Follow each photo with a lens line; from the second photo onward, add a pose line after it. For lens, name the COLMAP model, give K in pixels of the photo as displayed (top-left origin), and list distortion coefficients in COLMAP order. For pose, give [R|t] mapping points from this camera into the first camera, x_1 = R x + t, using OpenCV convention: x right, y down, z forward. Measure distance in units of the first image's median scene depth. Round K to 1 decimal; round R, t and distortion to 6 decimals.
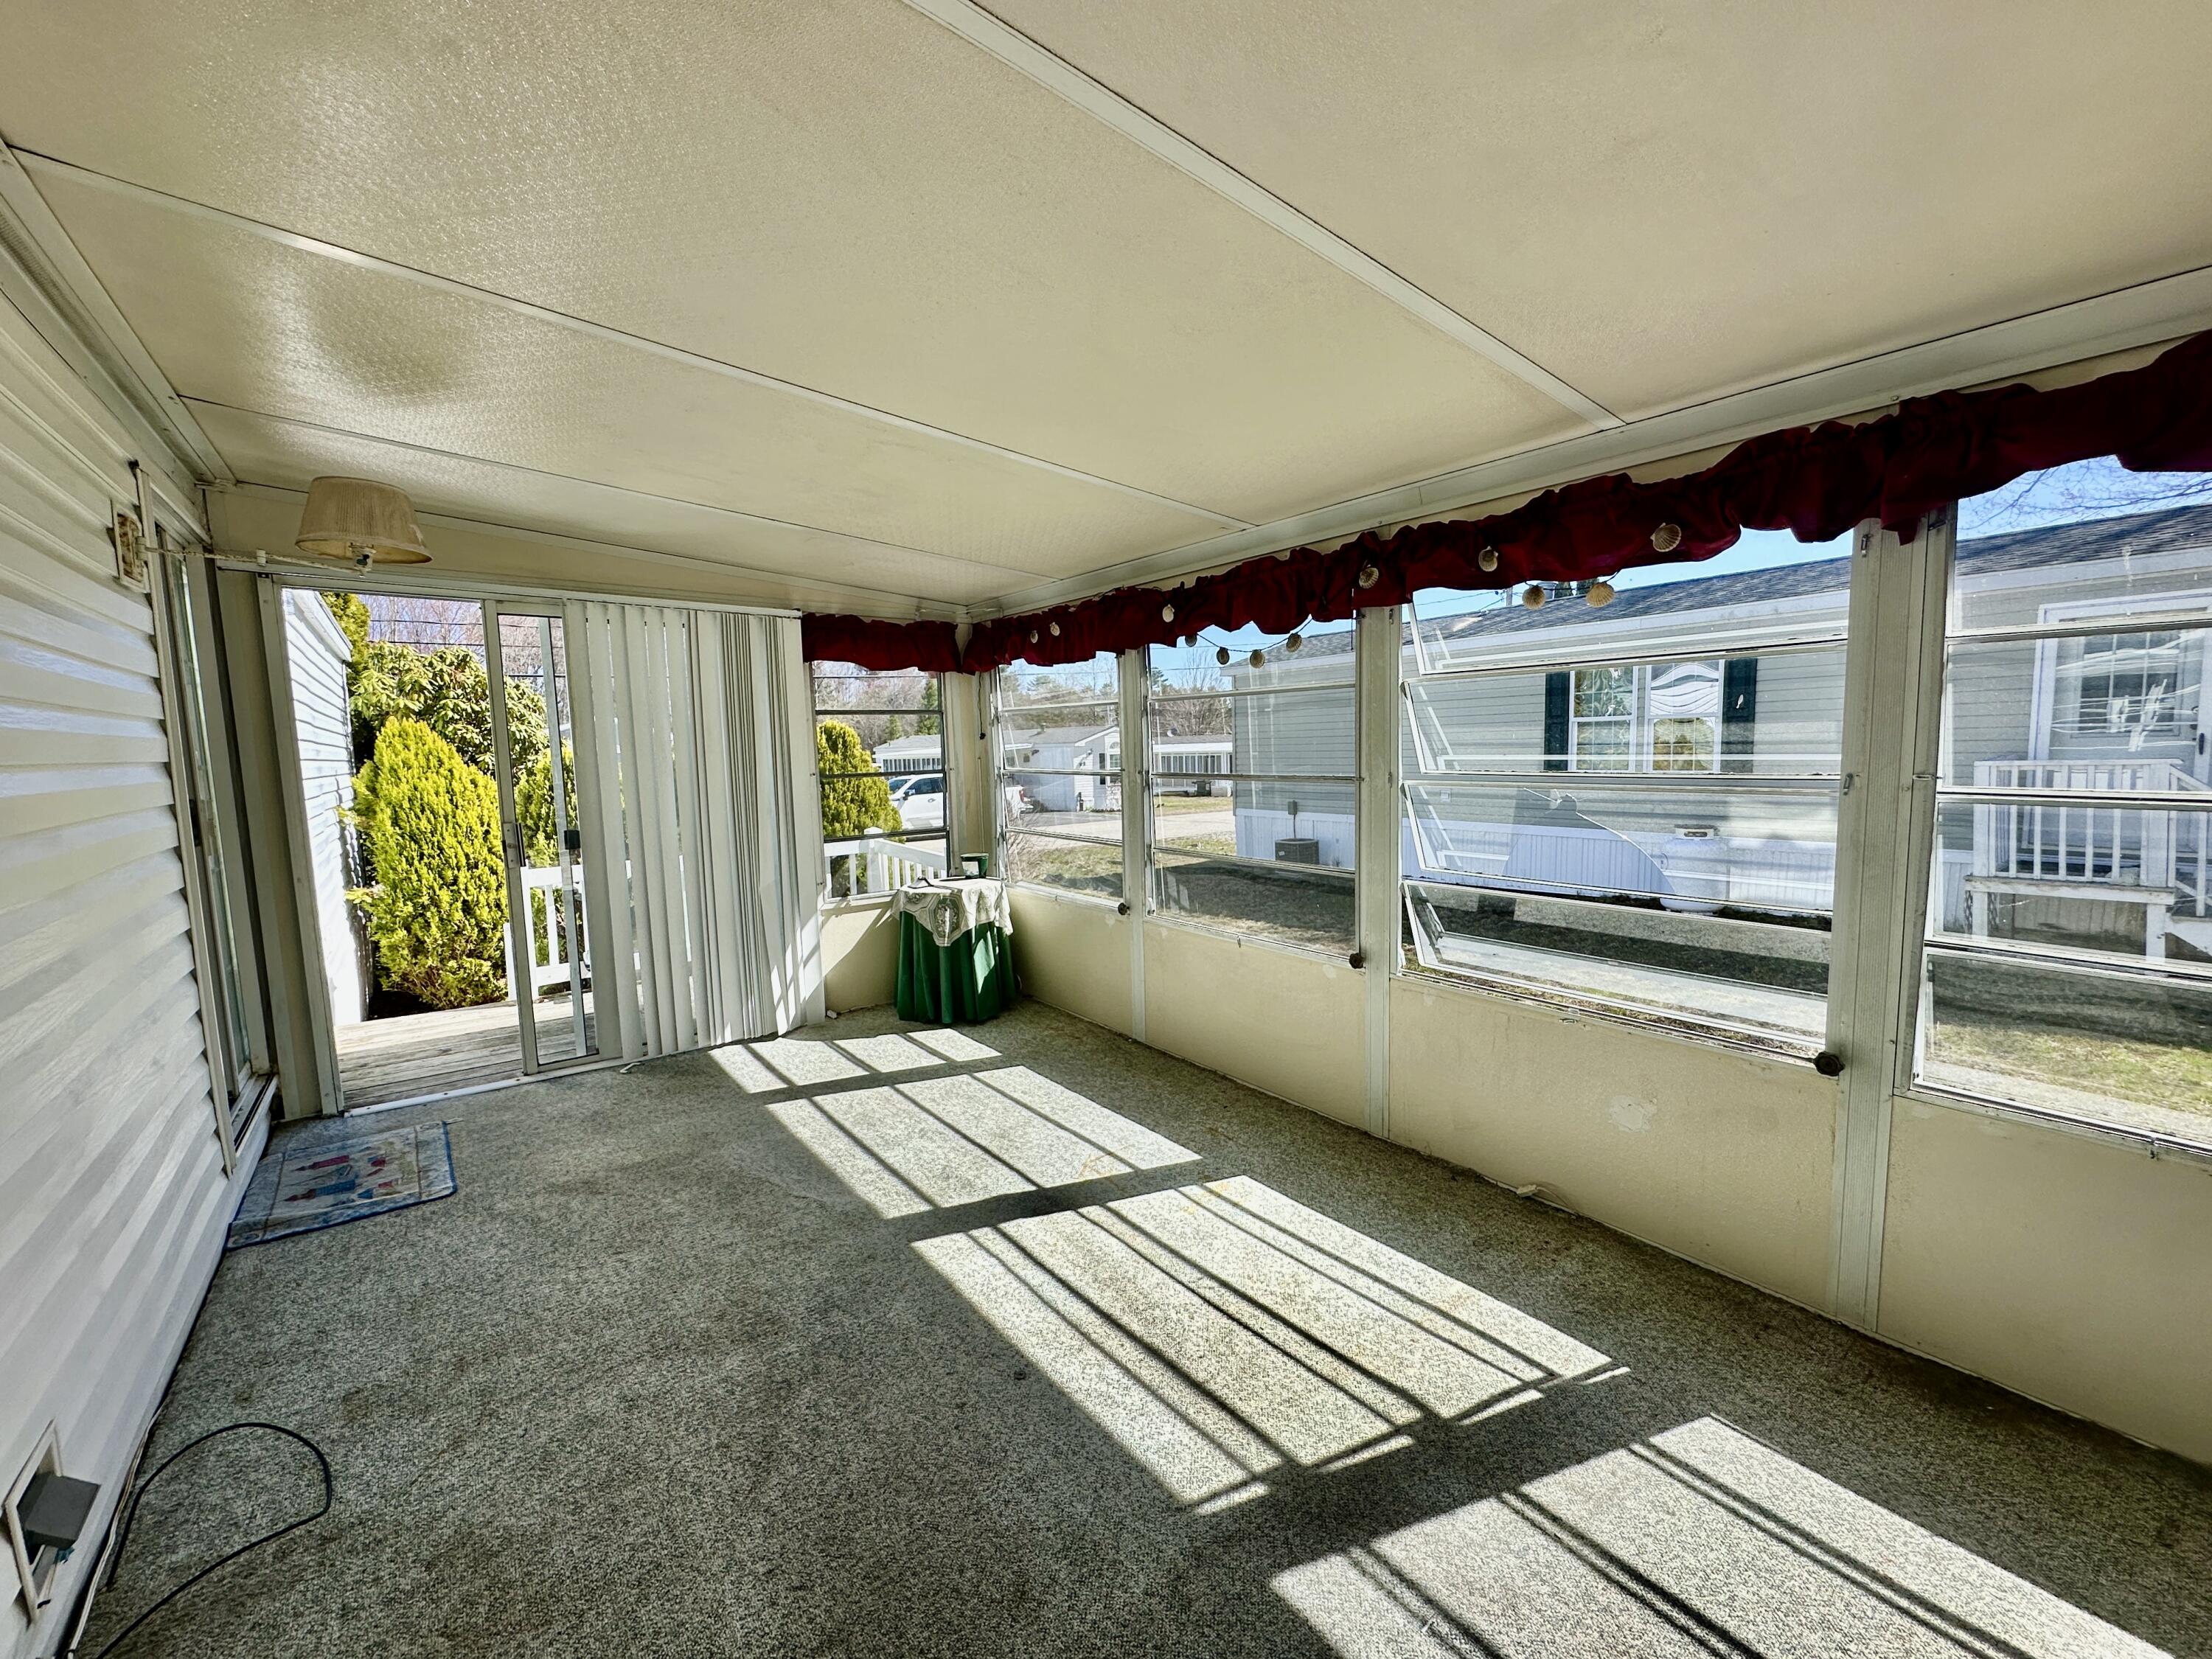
lens RADIAL K [[878.8, 0, 1100.8], [0, 878.8, 830.5], [0, 0, 1]] dist [0.002336, -0.000028]
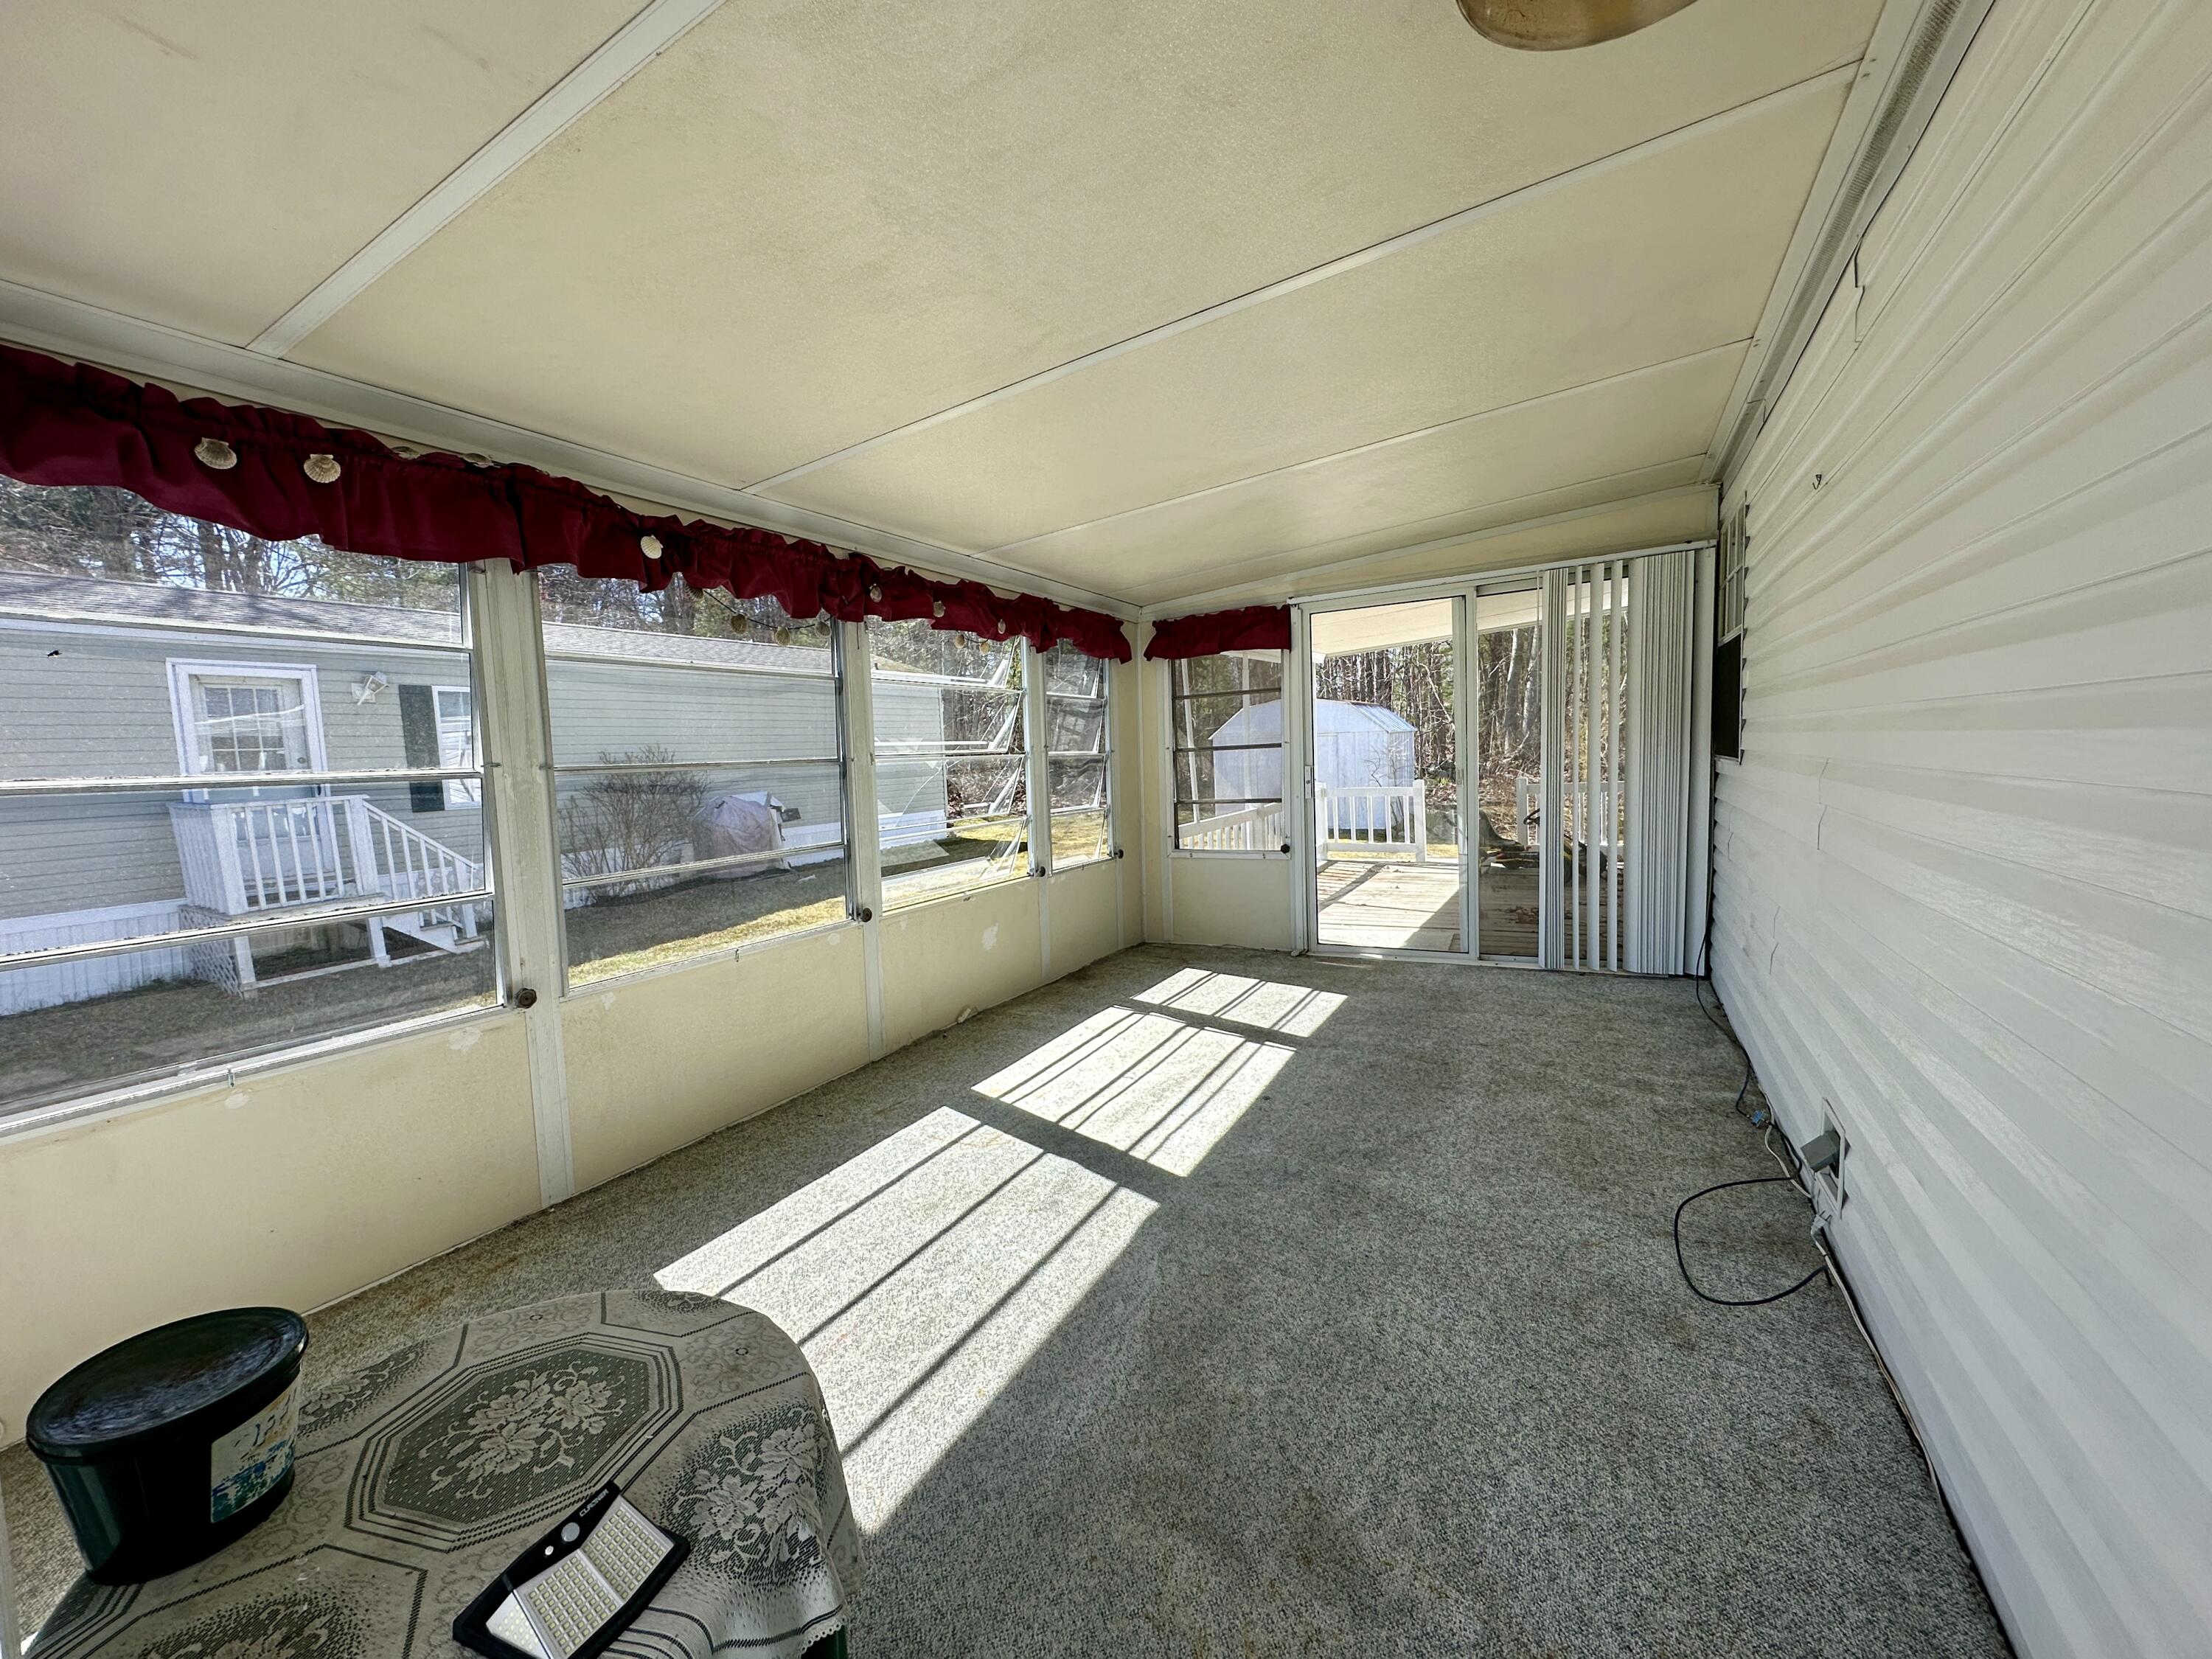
lens RADIAL K [[878.8, 0, 1107.6], [0, 878.8, 826.7], [0, 0, 1]] dist [0.002336, -0.000028]
pose [[-0.393939, -0.042396, 0.918158, -0.992731], [0.138462, 0.984799, 0.104881, -0.048655], [-0.908647, 0.168447, -0.382081, 1.256914]]
